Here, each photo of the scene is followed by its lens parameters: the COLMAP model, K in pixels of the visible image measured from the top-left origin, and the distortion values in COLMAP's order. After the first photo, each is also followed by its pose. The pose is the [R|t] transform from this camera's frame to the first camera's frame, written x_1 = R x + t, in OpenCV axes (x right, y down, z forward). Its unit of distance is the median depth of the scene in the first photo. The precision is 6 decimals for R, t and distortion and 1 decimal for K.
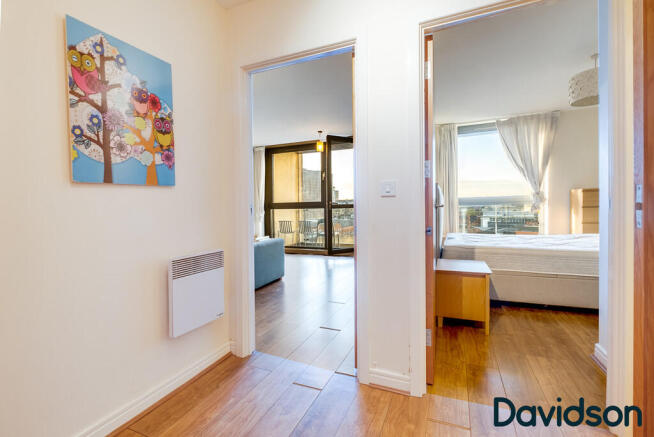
lens RADIAL K [[285.6, 0, 337.5], [0, 285.6, 214.7], [0, 0, 1]] dist [-0.024248, -0.000109]
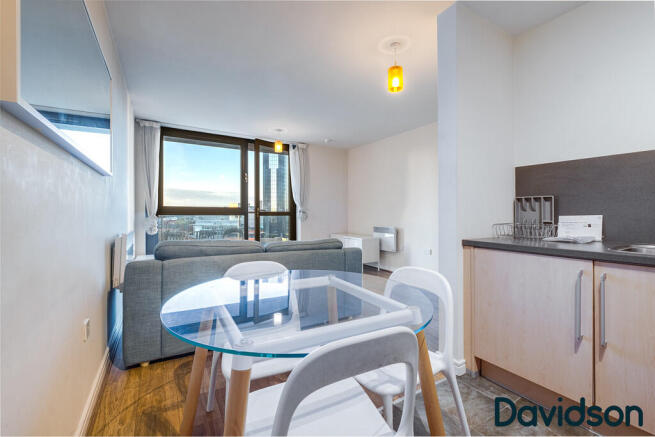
lens RADIAL K [[286.1, 0, 338.0], [0, 286.1, 214.7], [0, 0, 1]] dist [-0.024248, -0.000109]
pose [[0.584938, 0.018977, 0.810856, -0.552626], [0.005738, 0.999604, -0.027533, 0.000834], [-0.811058, 0.020758, 0.584597, 0.270008]]
